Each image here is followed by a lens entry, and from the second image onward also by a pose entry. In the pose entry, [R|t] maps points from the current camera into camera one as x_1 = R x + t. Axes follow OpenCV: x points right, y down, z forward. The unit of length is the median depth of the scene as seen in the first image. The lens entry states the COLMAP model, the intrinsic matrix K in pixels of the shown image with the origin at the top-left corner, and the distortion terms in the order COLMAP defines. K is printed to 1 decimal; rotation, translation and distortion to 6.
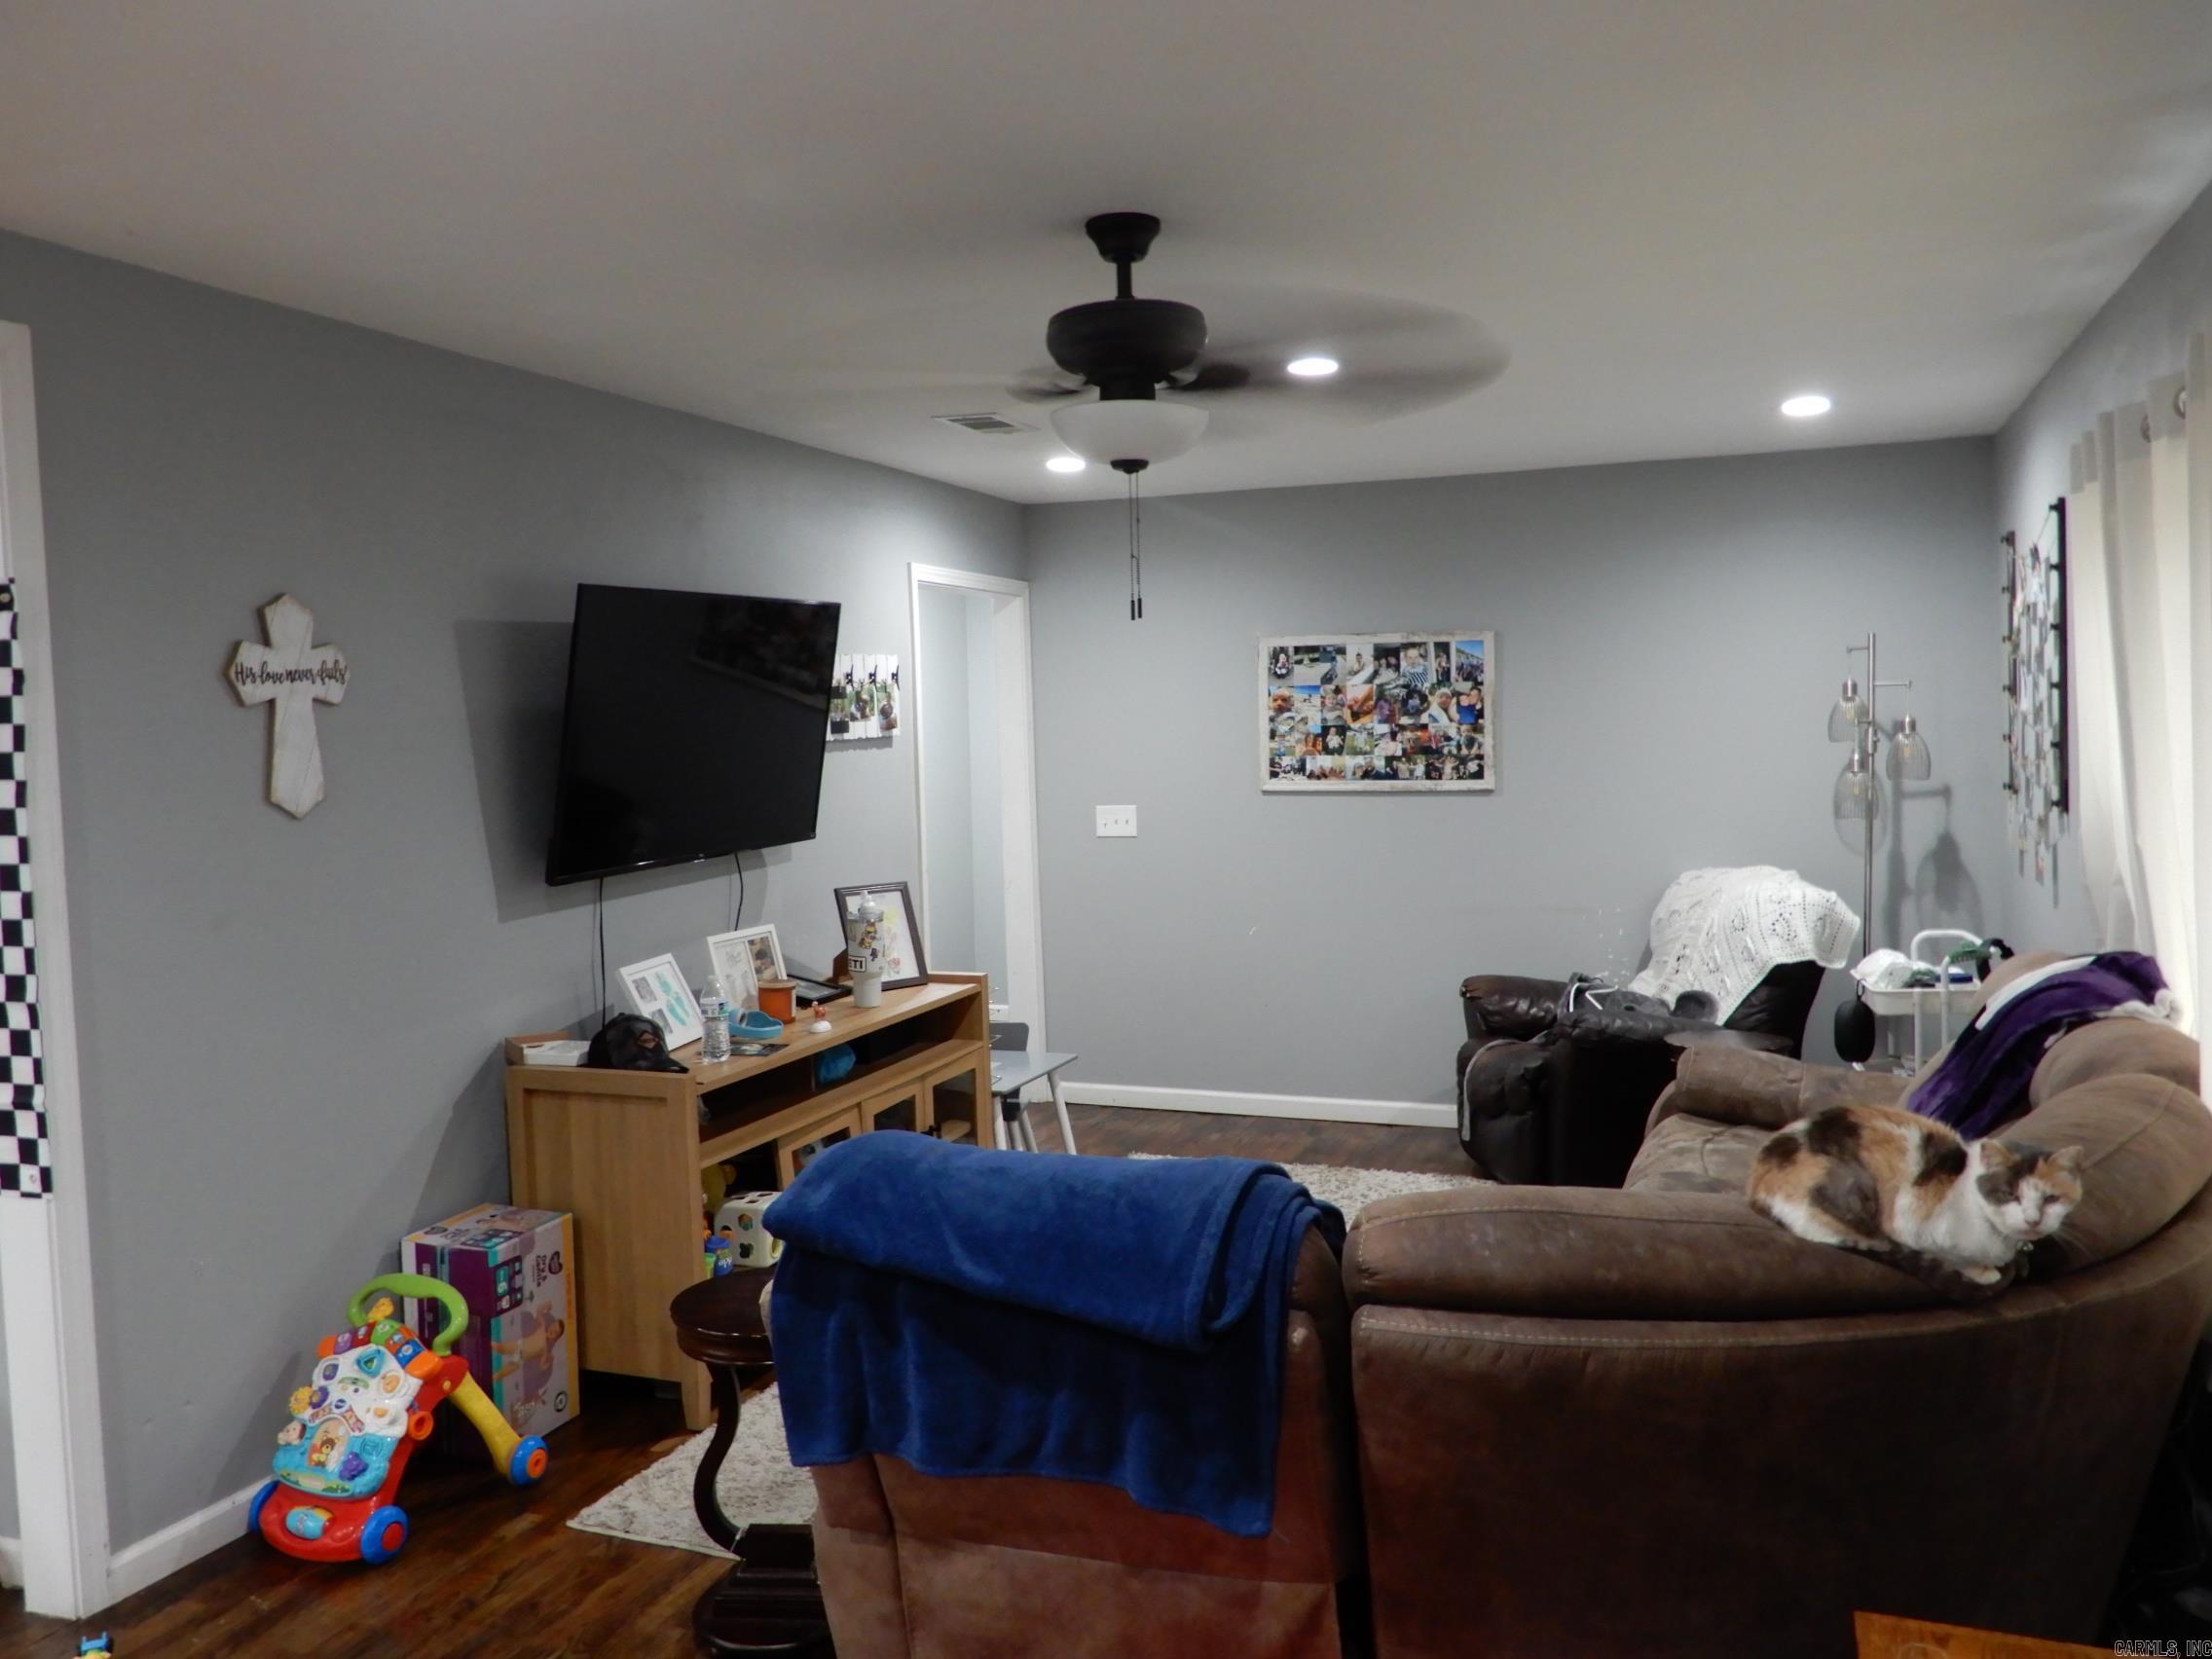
lens RADIAL K [[1741.1, 0, 1106.0], [0, 1741.1, 829.5], [0, 0, 1]] dist [-0.003799, 0.003098]
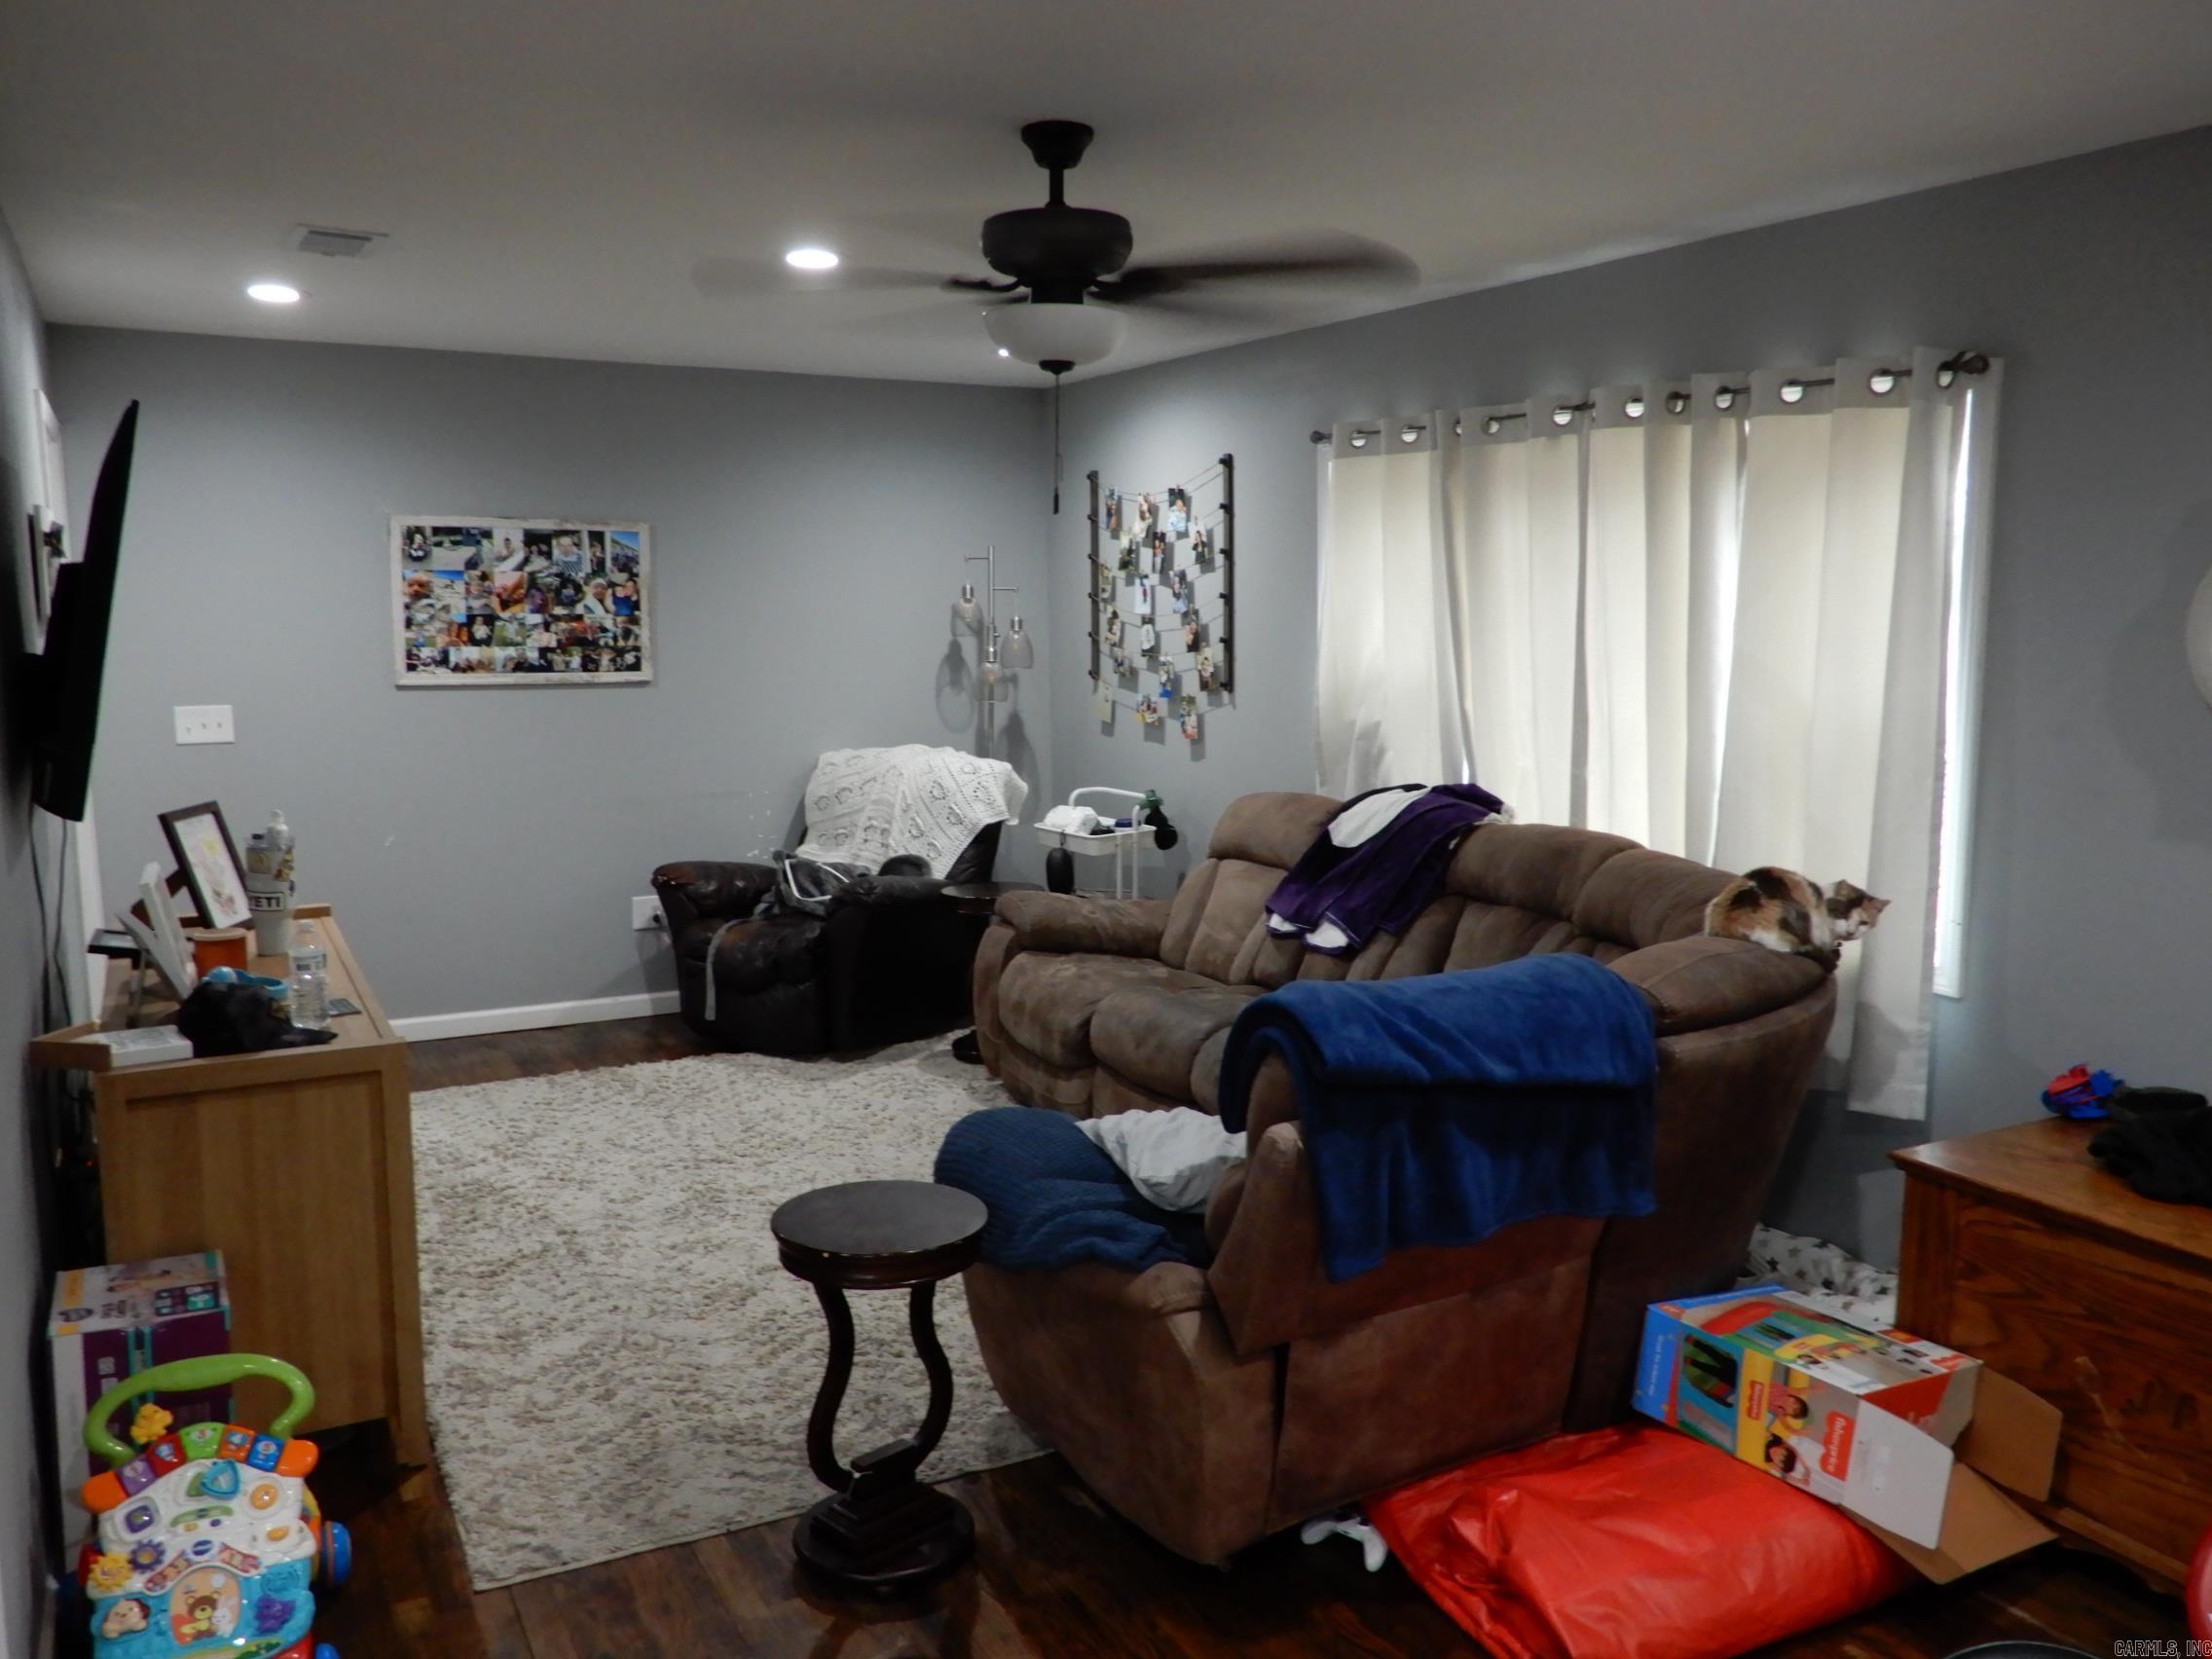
lens RADIAL K [[1741.1, 0, 1106.0], [0, 1741.1, 829.5], [0, 0, 1]] dist [-0.003799, 0.003098]
pose [[0.653836, -0.074379, 0.752972, -0.369639], [0.029540, 0.996907, 0.072825, -0.002775], [-0.756060, -0.025373, 0.654011, 0.133938]]
